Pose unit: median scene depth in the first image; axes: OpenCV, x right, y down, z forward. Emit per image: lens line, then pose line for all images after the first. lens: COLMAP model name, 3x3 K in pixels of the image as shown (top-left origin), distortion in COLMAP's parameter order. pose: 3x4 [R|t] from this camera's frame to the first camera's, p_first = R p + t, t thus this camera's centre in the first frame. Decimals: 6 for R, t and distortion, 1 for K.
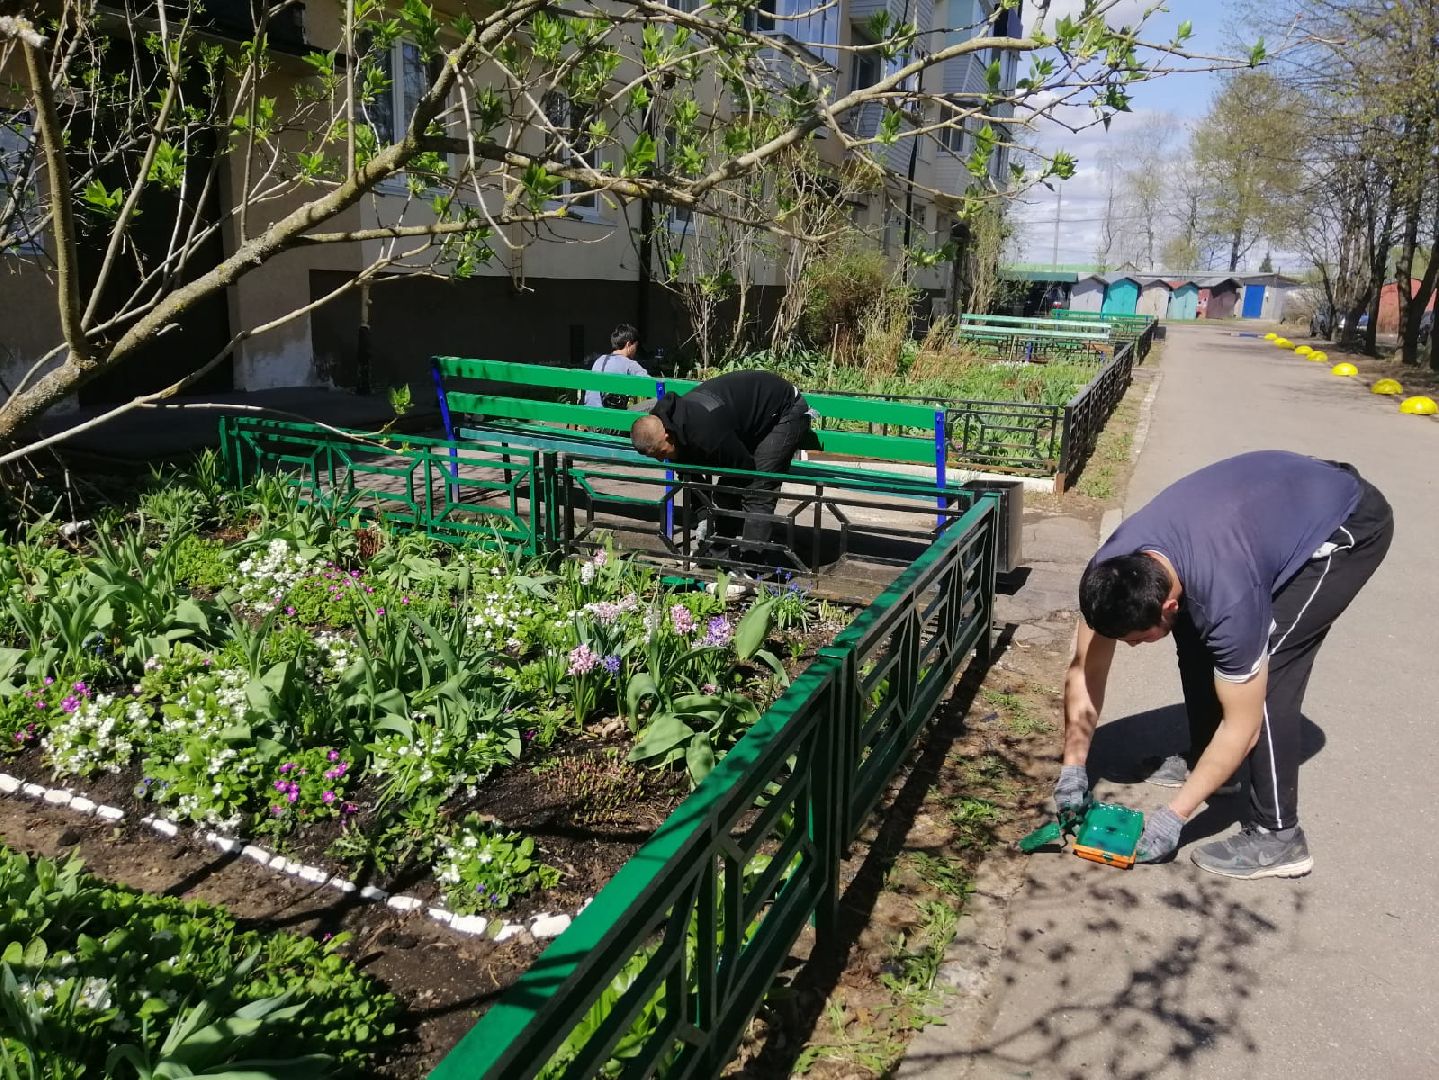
lens RADIAL K [[1107.7, 0, 716.6], [0, 1107.7, 537.4], [0, 0, 1]] dist [0.073278, -0.107484]
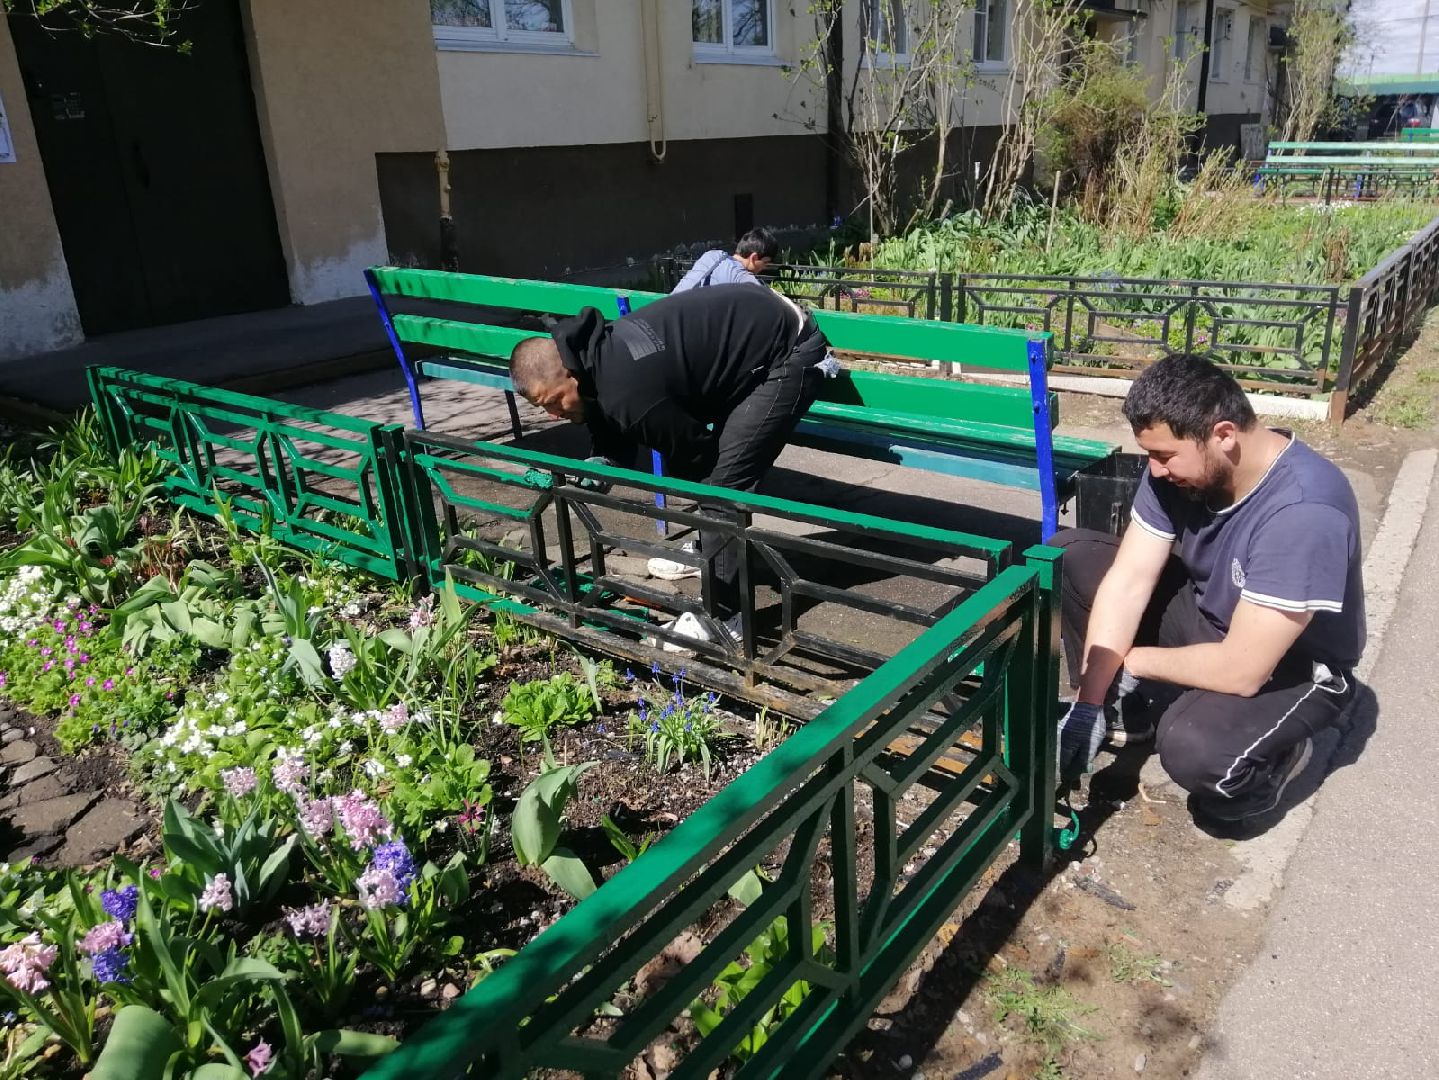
lens RADIAL K [[1109.6, 0, 715.6], [0, 1109.6, 532.1], [0, 0, 1]] dist [0.071905, -0.102576]
pose [[0.967017, 0.011896, -0.254432, 0.080968], [0.016817, 0.993747, 0.110378, -0.035219], [0.254154, -0.111017, 0.960771, 0.175632]]
